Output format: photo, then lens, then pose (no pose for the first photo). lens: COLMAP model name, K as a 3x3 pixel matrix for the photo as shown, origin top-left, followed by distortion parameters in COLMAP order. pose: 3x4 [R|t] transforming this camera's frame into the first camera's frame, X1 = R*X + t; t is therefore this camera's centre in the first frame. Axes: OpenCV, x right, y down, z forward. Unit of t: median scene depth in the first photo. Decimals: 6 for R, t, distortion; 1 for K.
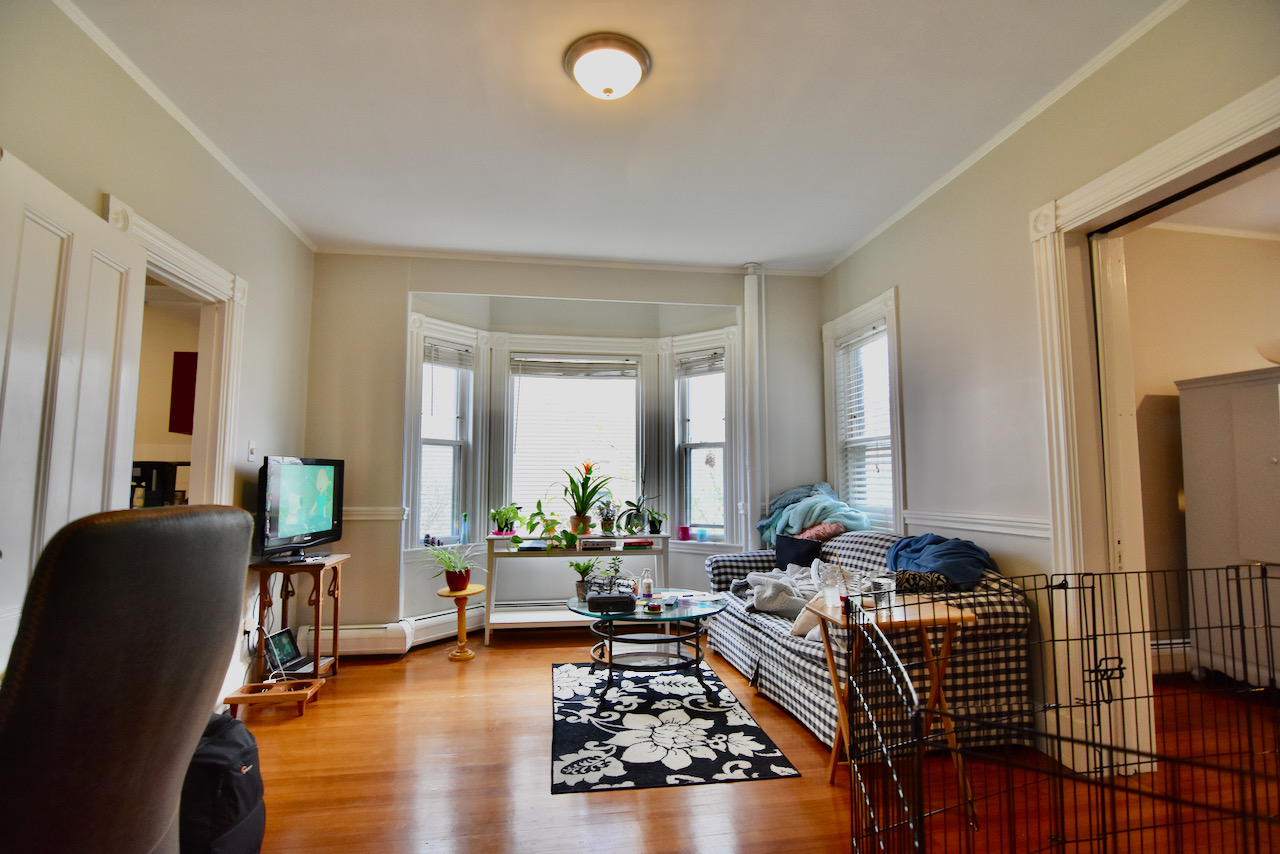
lens RADIAL K [[623.8, 0, 636.6], [0, 623.8, 431.4], [0, 0, 1]] dist [-0.007945, -0.008035]
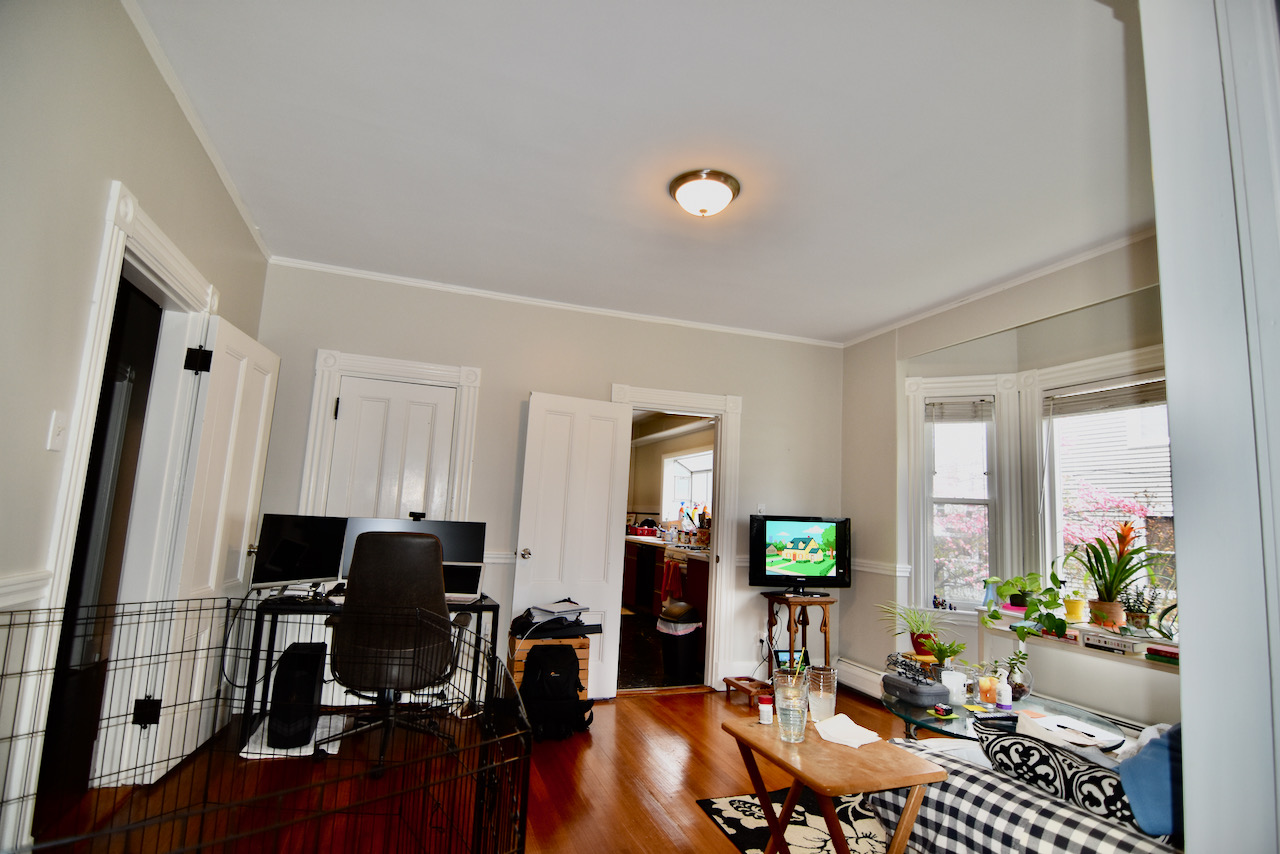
lens RADIAL K [[623.8, 0, 636.6], [0, 623.8, 431.4], [0, 0, 1]] dist [-0.007945, -0.008035]
pose [[0.192041, -0.121443, -0.973844, 0.647812], [0.033941, 0.992542, -0.117082, 0.006725], [0.980800, -0.010569, 0.194731, 0.391722]]
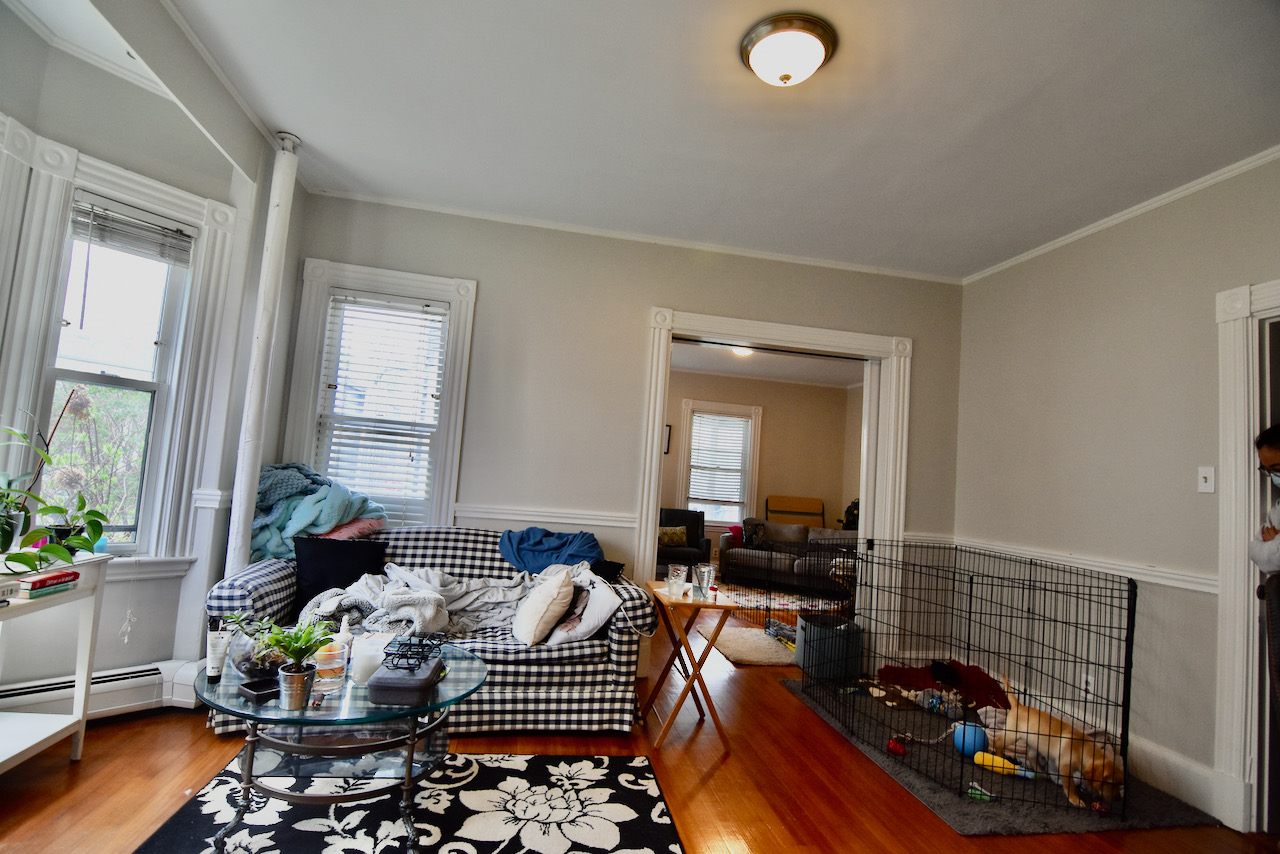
lens RADIAL K [[623.8, 0, 636.6], [0, 623.8, 431.4], [0, 0, 1]] dist [-0.007945, -0.008035]
pose [[-0.030285, 0.079264, 0.996394, -0.558965], [-0.161668, 0.983337, -0.083139, 0.046282], [-0.986380, -0.163603, -0.016966, 0.706922]]
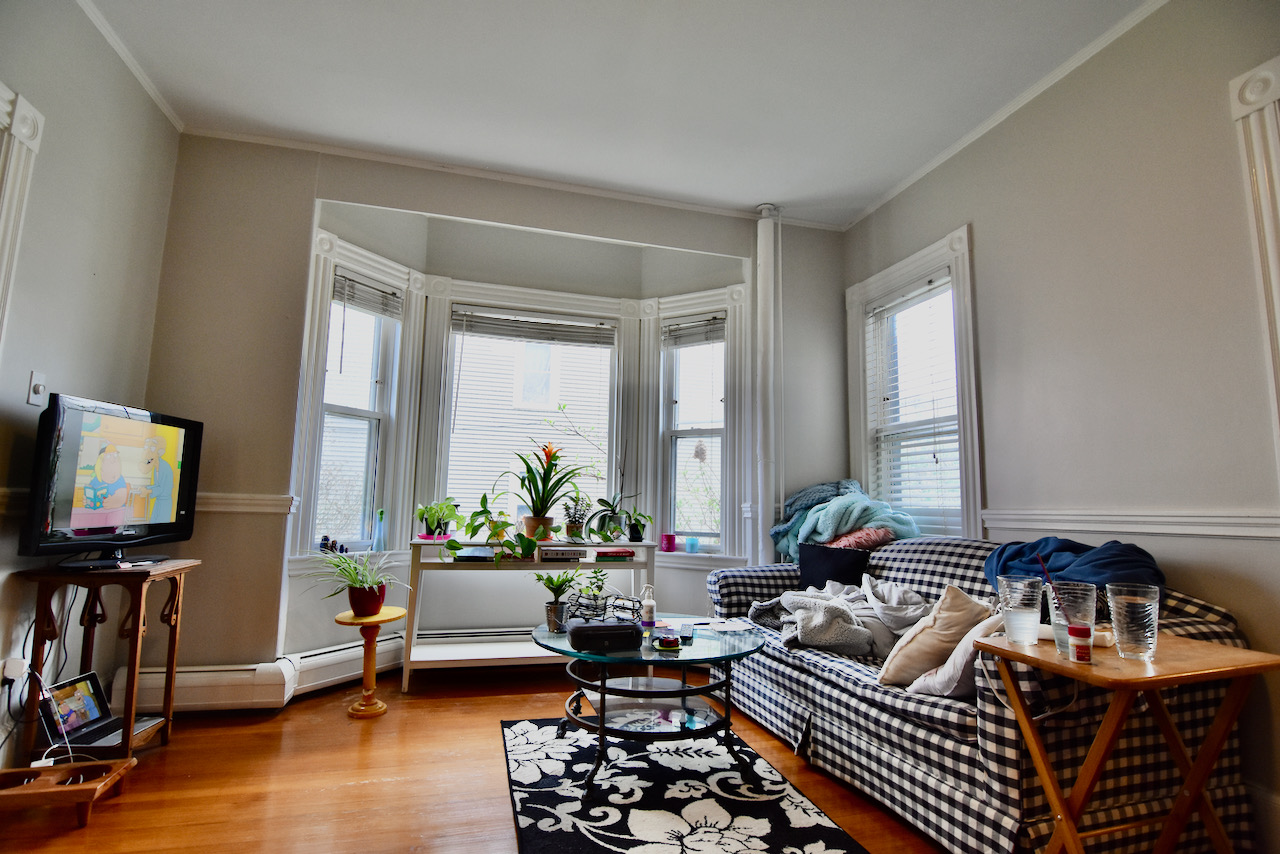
lens RADIAL K [[623.8, 0, 636.6], [0, 623.8, 431.4], [0, 0, 1]] dist [-0.007945, -0.008035]
pose [[0.992437, 0.036401, 0.117233, -0.078457], [-0.032095, 0.998746, -0.038414, 0.069325], [-0.118484, 0.034361, 0.992361, 0.276481]]
